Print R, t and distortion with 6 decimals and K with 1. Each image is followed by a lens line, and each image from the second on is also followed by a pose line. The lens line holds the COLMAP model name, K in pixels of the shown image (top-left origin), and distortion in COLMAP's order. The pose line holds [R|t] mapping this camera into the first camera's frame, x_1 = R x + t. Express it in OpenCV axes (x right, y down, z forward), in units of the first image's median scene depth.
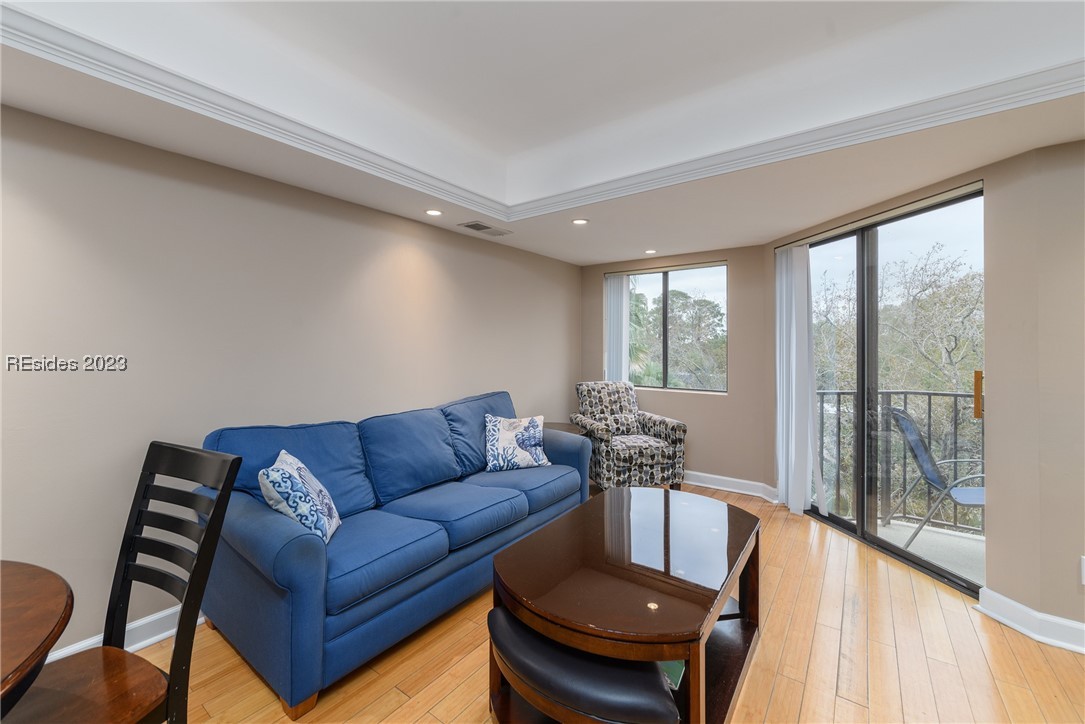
lens RADIAL K [[443.3, 0, 529.4], [0, 443.3, 342.3], [0, 0, 1]] dist [-0.002536, 0.000323]
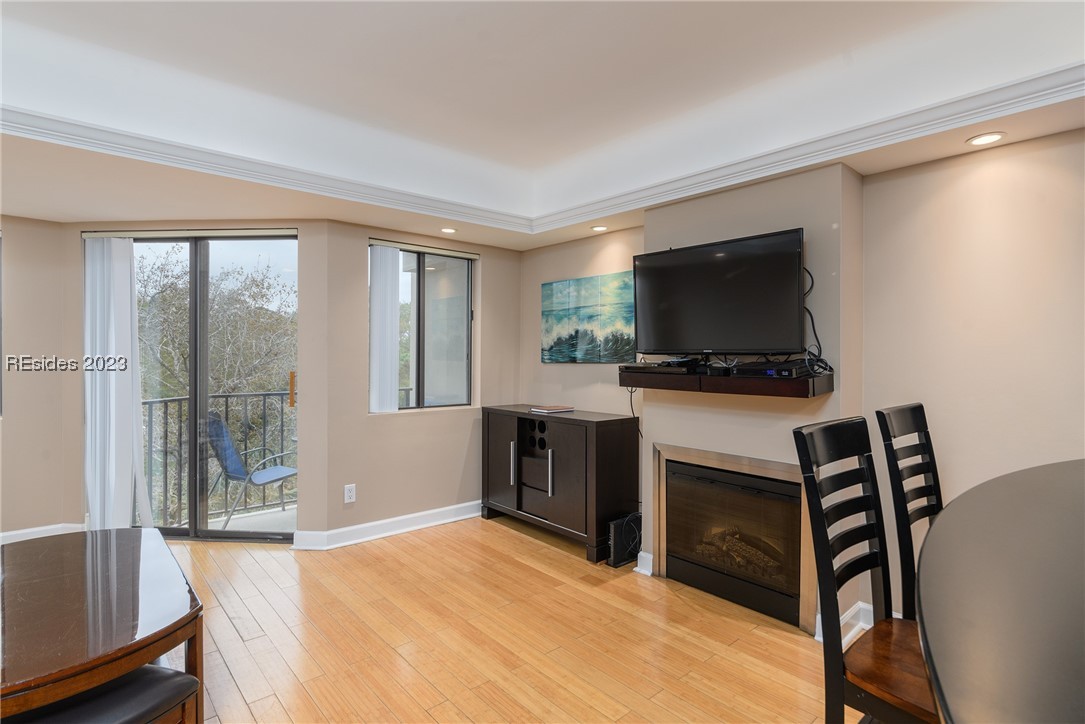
lens RADIAL K [[546.0, 0, 550.0], [0, 546.0, 361.4], [0, 0, 1]] dist [-0.003075, 0.001677]
pose [[0.194984, -0.011562, 0.980738, -0.277202], [-0.014622, 0.999785, 0.014694, -0.000572], [-0.980697, -0.017205, 0.194773, -0.046790]]
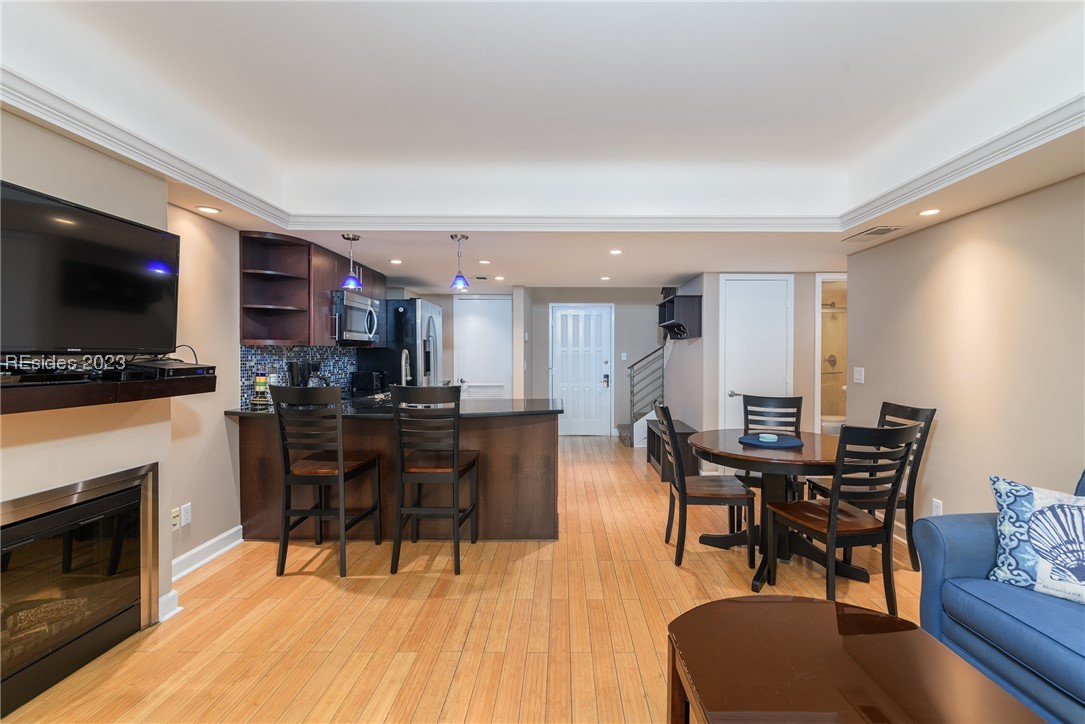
lens RADIAL K [[482.9, 0, 559.9], [0, 482.9, 359.3], [0, 0, 1]] dist [-0.002071, 0.003128]
pose [[-0.800018, 0.001056, -0.599976, 0.442491], [-0.000673, 0.999996, 0.002658, 0.000984], [0.599976, 0.002530, -0.800014, 0.610740]]
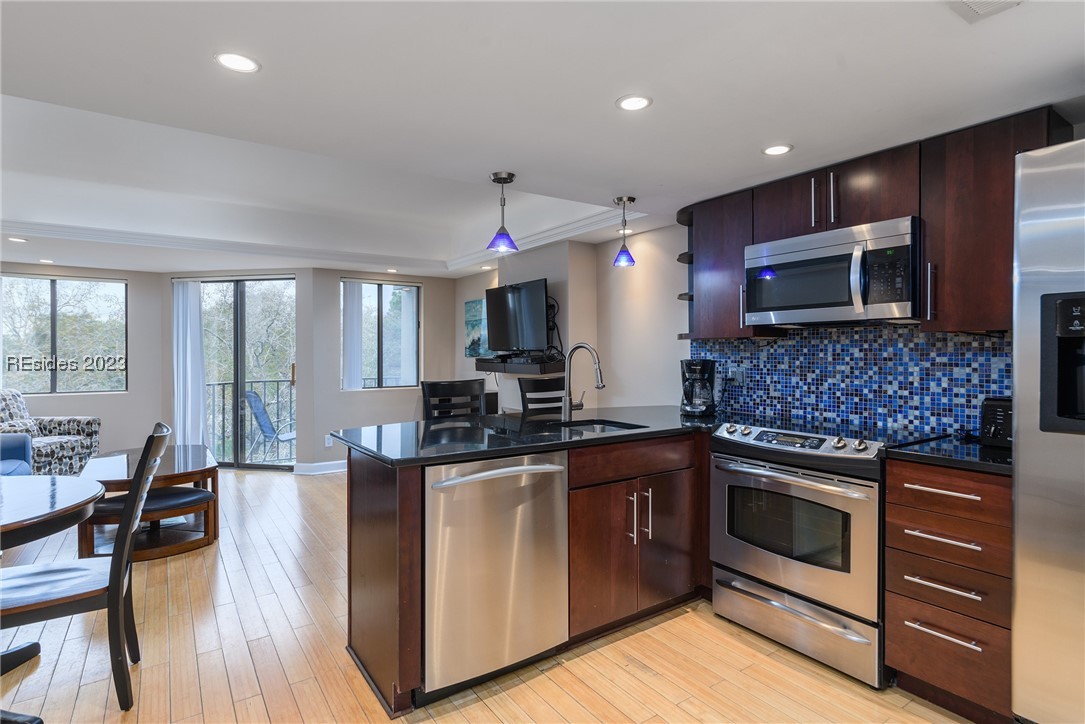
lens RADIAL K [[546.0, 0, 547.5], [0, 546.0, 355.7], [0, 0, 1]] dist [-0.003075, 0.001677]
pose [[0.302695, -0.010067, 0.953034, -0.694829], [-0.006036, 0.999904, 0.012479, -0.007468], [-0.953068, -0.009530, 0.302605, -0.596365]]
